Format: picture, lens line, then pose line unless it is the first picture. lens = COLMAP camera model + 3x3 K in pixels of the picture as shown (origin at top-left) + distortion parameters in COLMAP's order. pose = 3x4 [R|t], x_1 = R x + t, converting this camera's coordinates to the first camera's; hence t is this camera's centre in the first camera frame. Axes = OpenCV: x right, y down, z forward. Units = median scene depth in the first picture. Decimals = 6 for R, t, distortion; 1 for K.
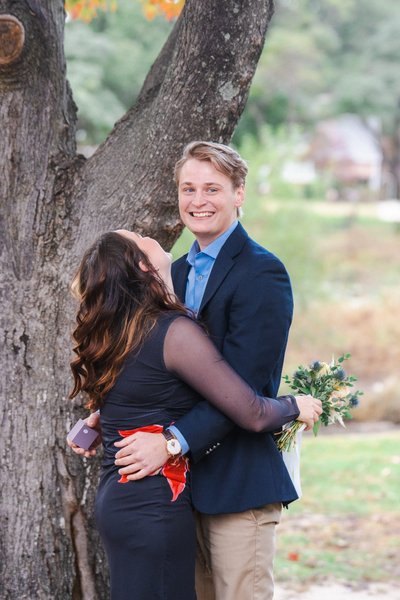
lens RADIAL K [[2544.7, 0, 201.4], [0, 2544.7, 292.5], [0, 0, 1]] dist [0.800673, 0.000000]
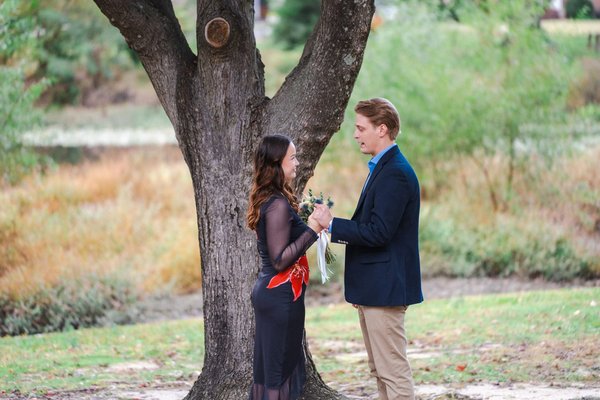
lens RADIAL K [[2544.7, 0, 297.6], [0, 2544.7, 186.0], [0, 0, 1]] dist [0.800673, 0.000000]
pose [[0.996926, -0.039949, -0.067401, 0.083092], [0.041436, 0.998924, 0.020820, -0.030328], [0.066497, -0.023549, 0.997509, -0.656655]]
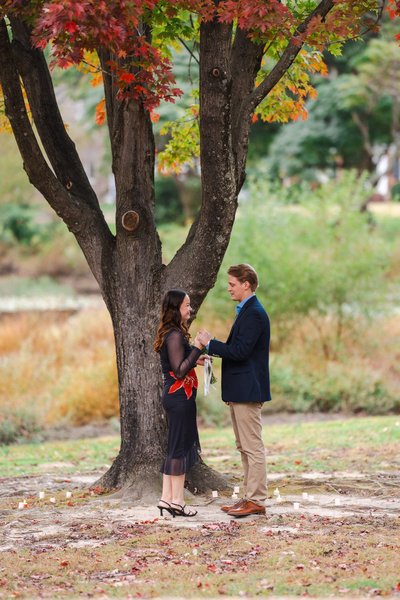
lens RADIAL K [[2295.7, 0, 199.7], [0, 2295.7, 300.9], [0, 0, 1]] dist [0.088763, 0.000000]
pose [[0.997993, -0.042639, -0.046814, 0.088077], [0.042691, 0.999088, 0.000112, -0.018665], [0.046767, -0.002110, 0.998904, -1.179783]]
